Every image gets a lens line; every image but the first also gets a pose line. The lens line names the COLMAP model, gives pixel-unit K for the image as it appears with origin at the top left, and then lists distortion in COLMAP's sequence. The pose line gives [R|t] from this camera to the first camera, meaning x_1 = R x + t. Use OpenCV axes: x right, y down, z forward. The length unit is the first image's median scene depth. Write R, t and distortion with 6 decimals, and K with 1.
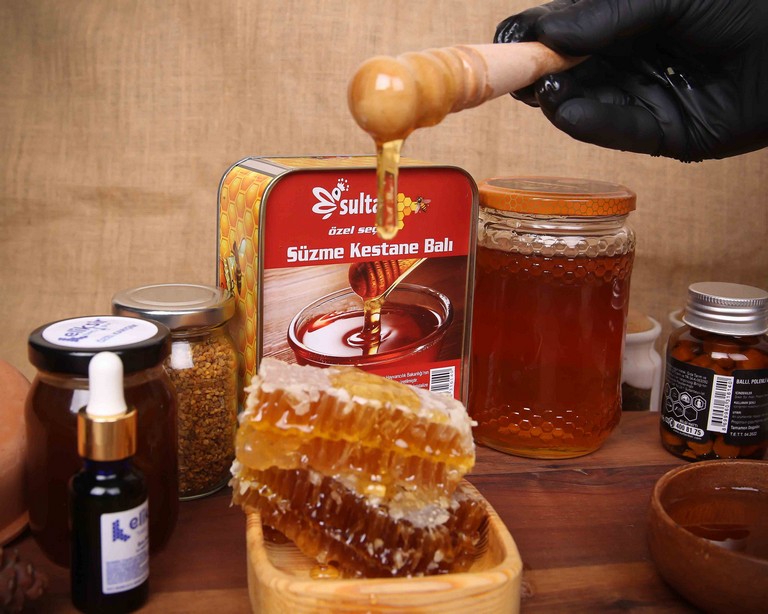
lens RADIAL K [[959.8, 0, 337.2], [0, 959.8, 258.9], [0, 0, 1]] dist [-0.084012, 0.000000]
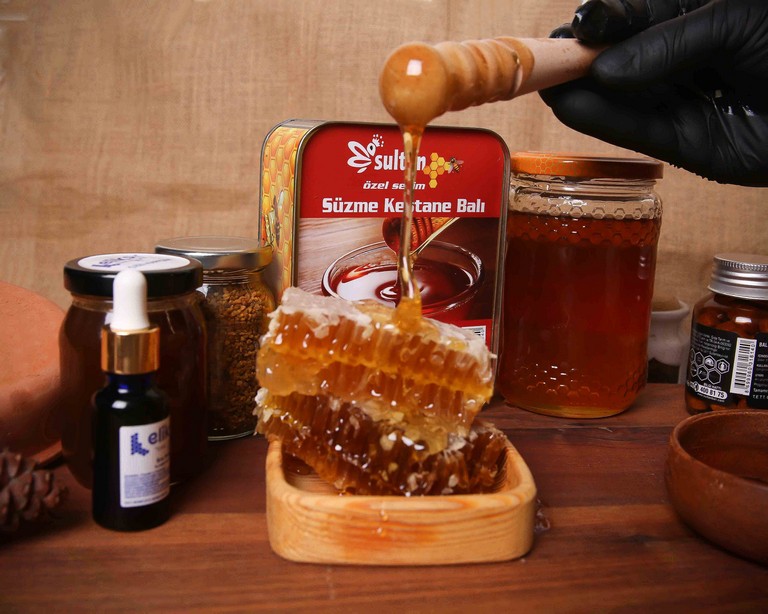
lens RADIAL K [[865.1, 0, 383.4], [0, 865.1, 280.3], [0, 0, 1]] dist [-0.084061, 0.000000]
pose [[0.999353, 0.020356, -0.029640, 0.041578], [-0.020938, 0.999591, -0.019483, 0.089806], [0.029231, 0.020091, 0.999371, 0.063582]]
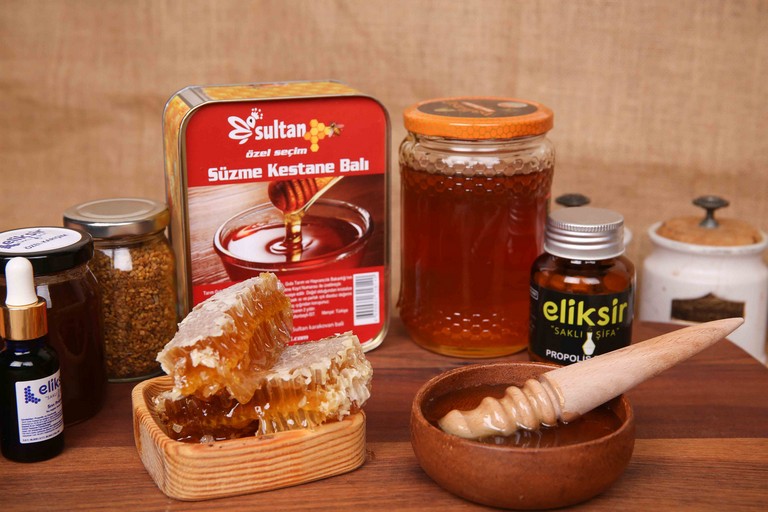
lens RADIAL K [[1139.9, 0, 383.4], [0, 1139.9, 256.9], [0, 0, 1]] dist [0.069240, 0.000000]
pose [[0.990613, 0.010837, -0.136267, 0.334115], [0.002214, 0.995450, 0.095261, -0.035309], [0.136679, -0.094669, 0.986081, -0.335205]]
